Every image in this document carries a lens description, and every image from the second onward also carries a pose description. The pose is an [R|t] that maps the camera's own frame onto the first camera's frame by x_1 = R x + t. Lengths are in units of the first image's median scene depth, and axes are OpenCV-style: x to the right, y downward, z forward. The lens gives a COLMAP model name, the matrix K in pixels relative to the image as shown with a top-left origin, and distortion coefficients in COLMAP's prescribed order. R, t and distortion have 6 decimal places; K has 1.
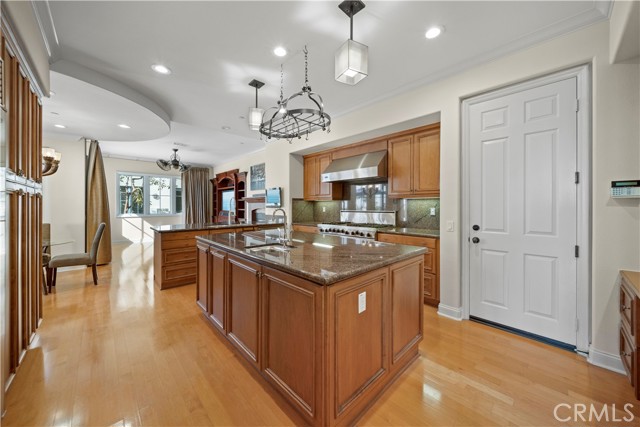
lens RADIAL K [[224.3, 0, 326.5], [0, 224.3, 211.1], [0, 0, 1]] dist [0.005819, -0.000405]
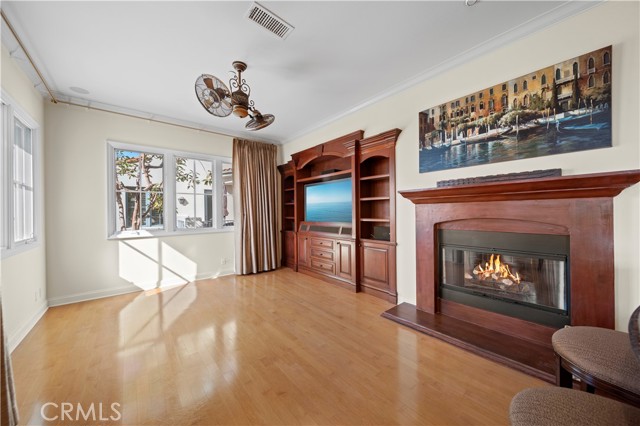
lens RADIAL K [[215.7, 0, 323.1], [0, 215.7, 213.2], [0, 0, 1]] dist [-0.002528, -0.000075]
pose [[0.998251, -0.009824, -0.058299, -0.433229], [0.008657, 0.999758, -0.020244, -0.012984], [0.058484, 0.019703, 0.998094, 0.547351]]
